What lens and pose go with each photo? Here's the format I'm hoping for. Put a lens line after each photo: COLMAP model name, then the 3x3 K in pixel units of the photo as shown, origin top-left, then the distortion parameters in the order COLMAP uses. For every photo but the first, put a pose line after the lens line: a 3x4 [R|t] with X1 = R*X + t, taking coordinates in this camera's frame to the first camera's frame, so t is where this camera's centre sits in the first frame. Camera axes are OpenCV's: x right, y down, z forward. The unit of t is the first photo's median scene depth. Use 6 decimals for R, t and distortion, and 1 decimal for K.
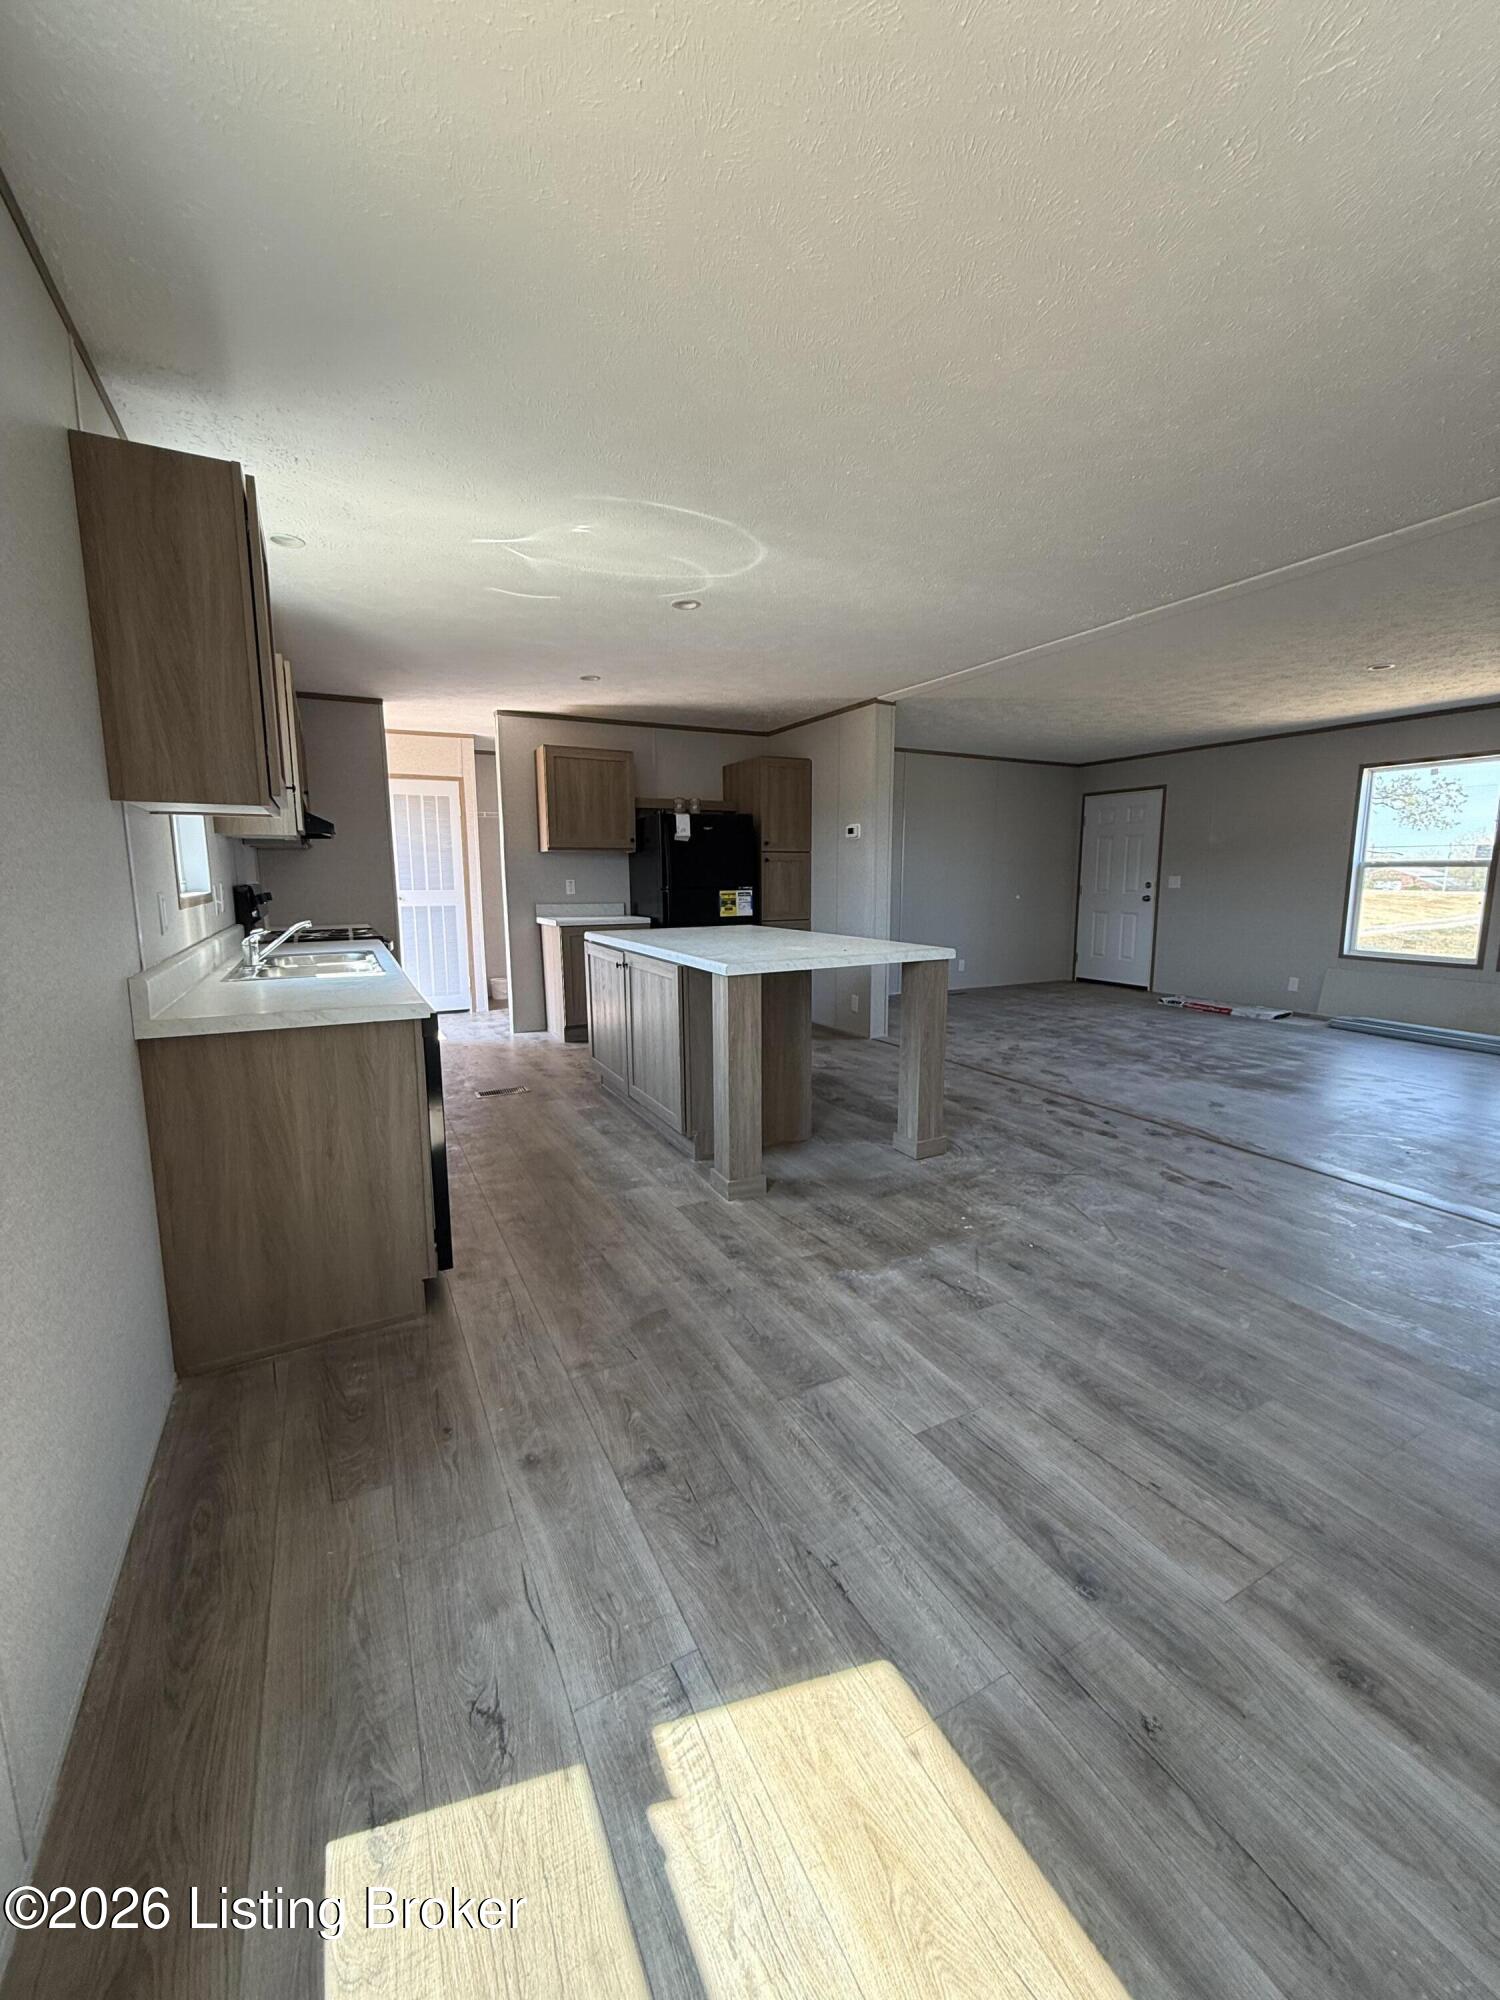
lens RADIAL K [[796.8, 0, 752.9], [0, 796.8, 992.9], [0, 0, 1]] dist [0.000124, 0.000401]
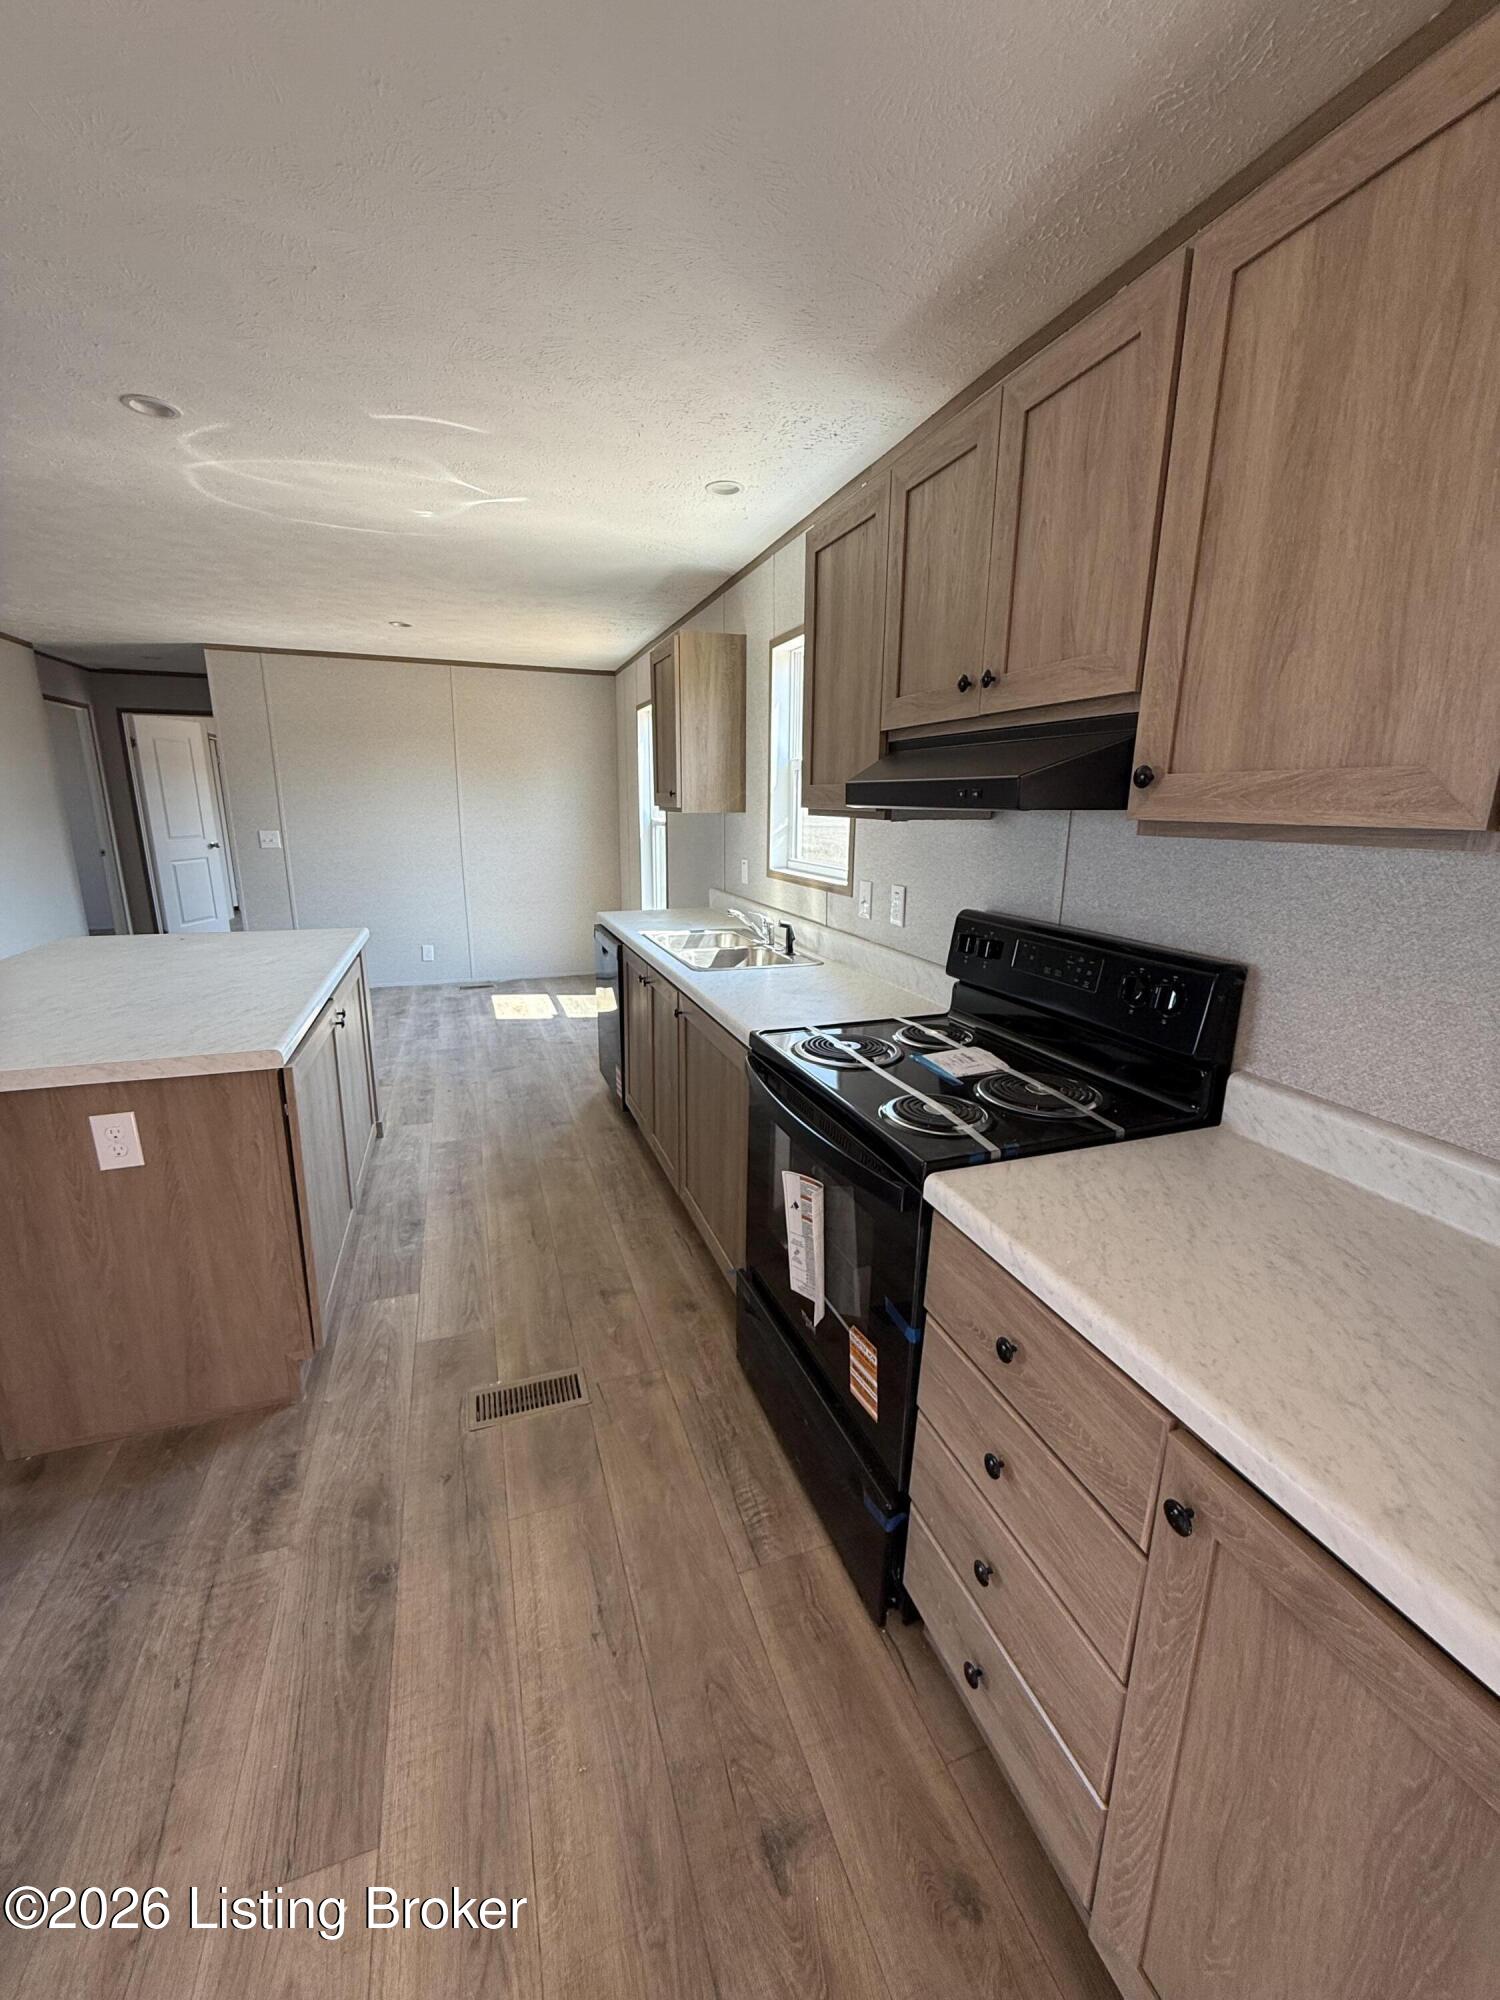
lens RADIAL K [[793.6, 0, 746.5], [0, 793.6, 992.5], [0, 0, 1]] dist [0.000228, 0.000214]
pose [[-0.990222, -0.038229, 0.134161, -0.613852], [0.014813, 0.927467, 0.373612, -0.308353], [-0.138712, 0.371946, -0.917832, 1.654788]]
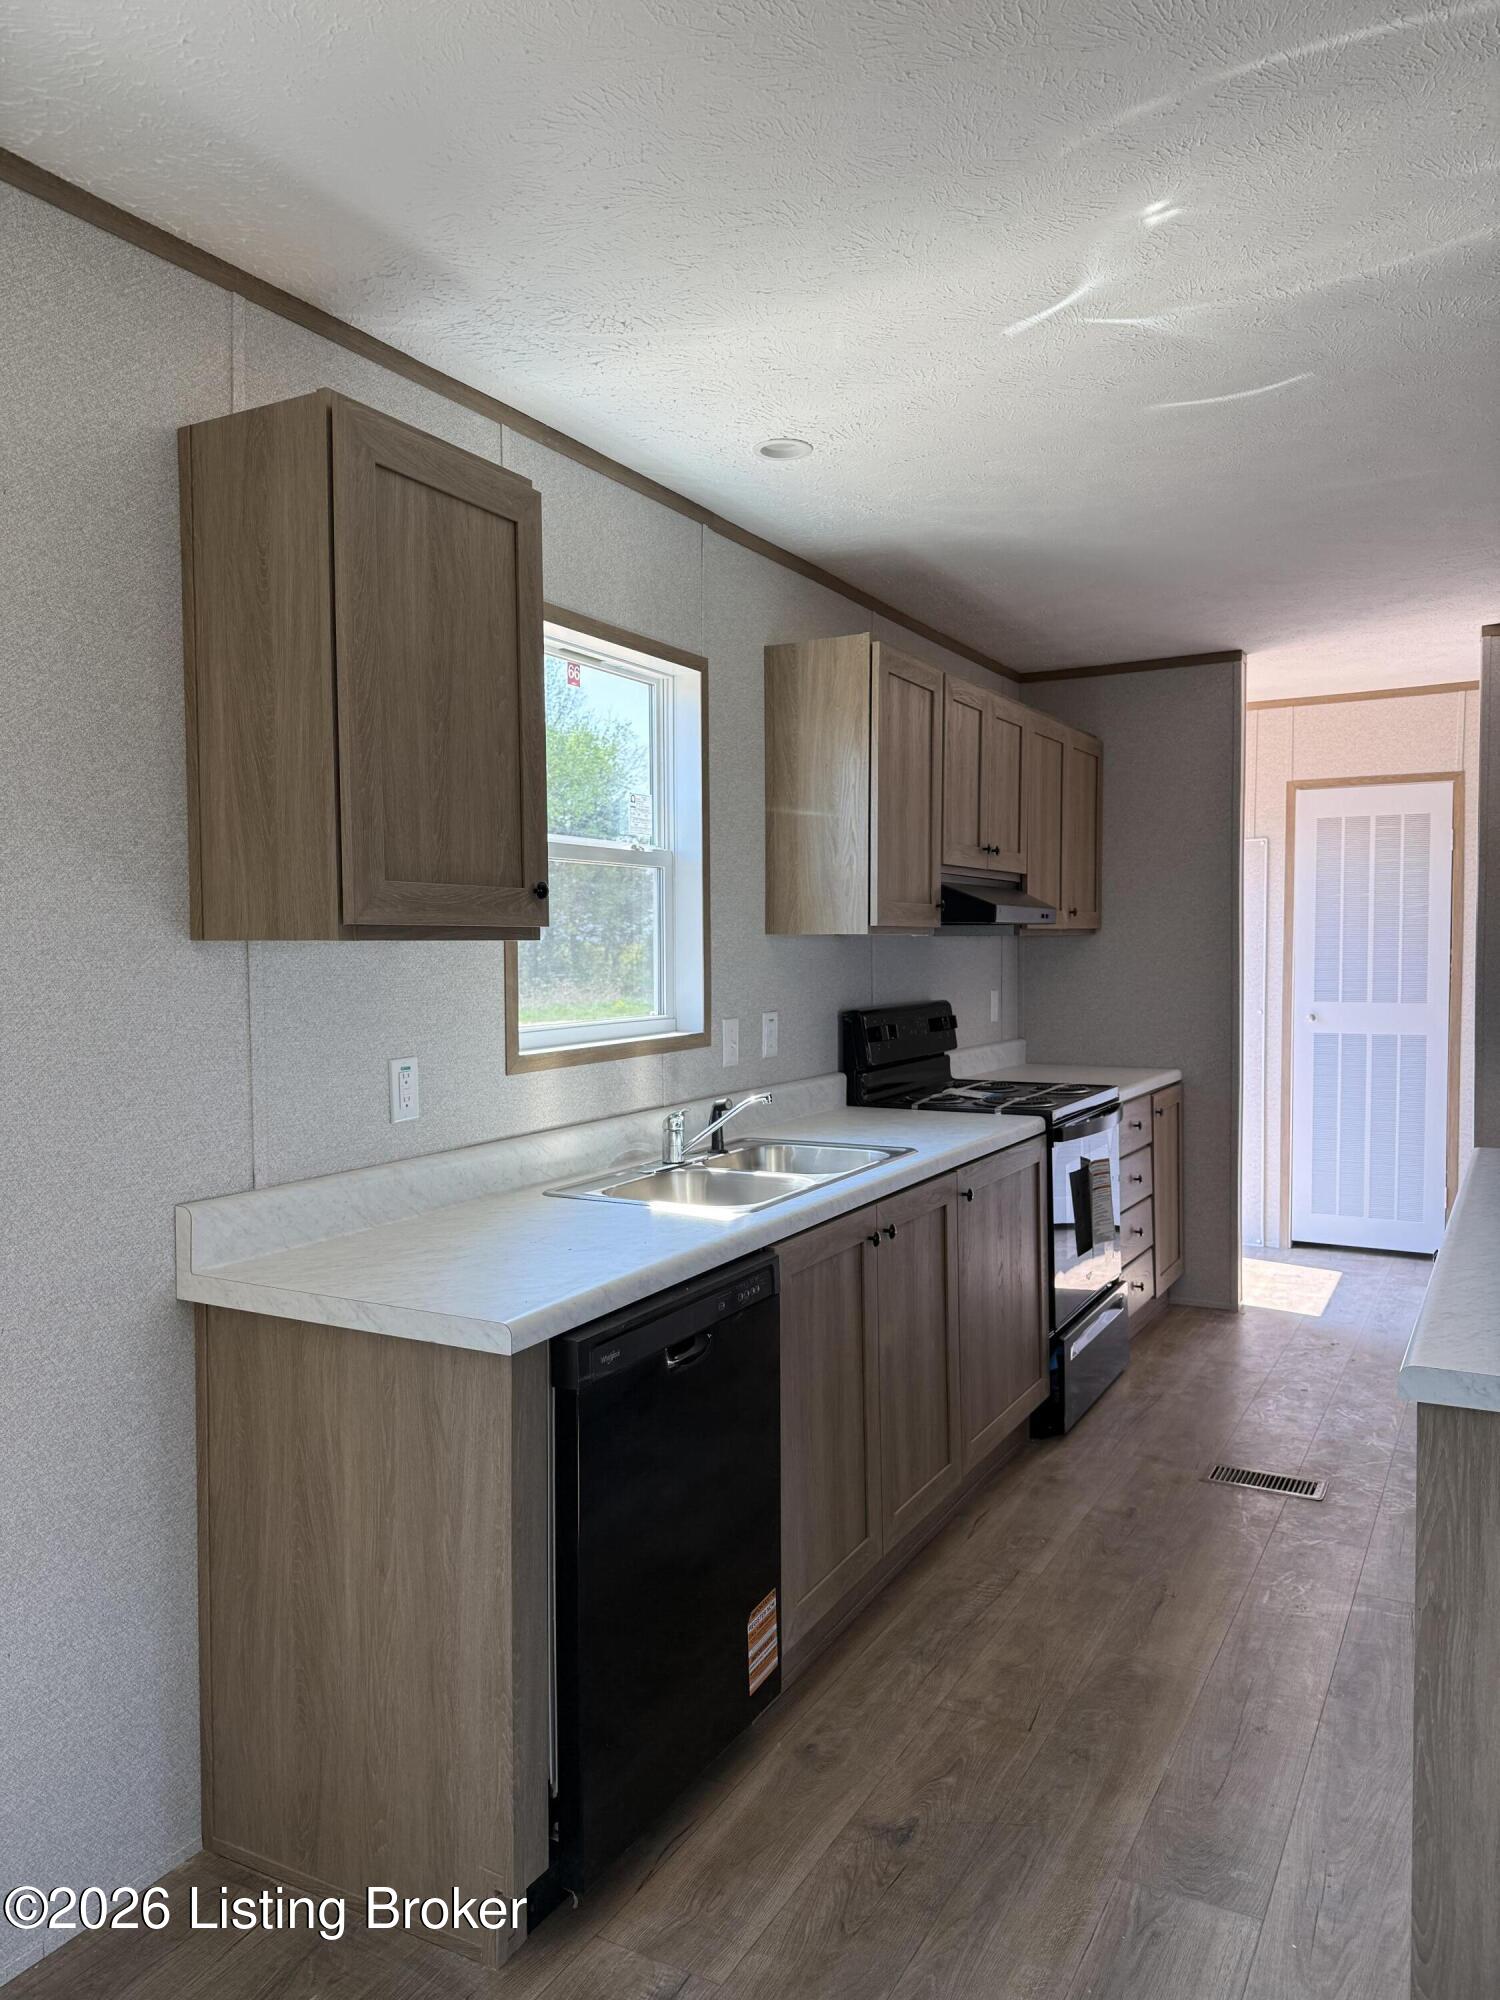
lens RADIAL K [[1400.3, 0, 750.0], [0, 1400.3, 1000.0], [0, 0, 1]] dist [0.066615, -0.071333]
pose [[0.548669, 0.032834, -0.835395, 0.234929], [-0.116632, 0.992463, -0.037594, -0.102779], [0.827864, 0.118061, 0.548363, 0.371580]]
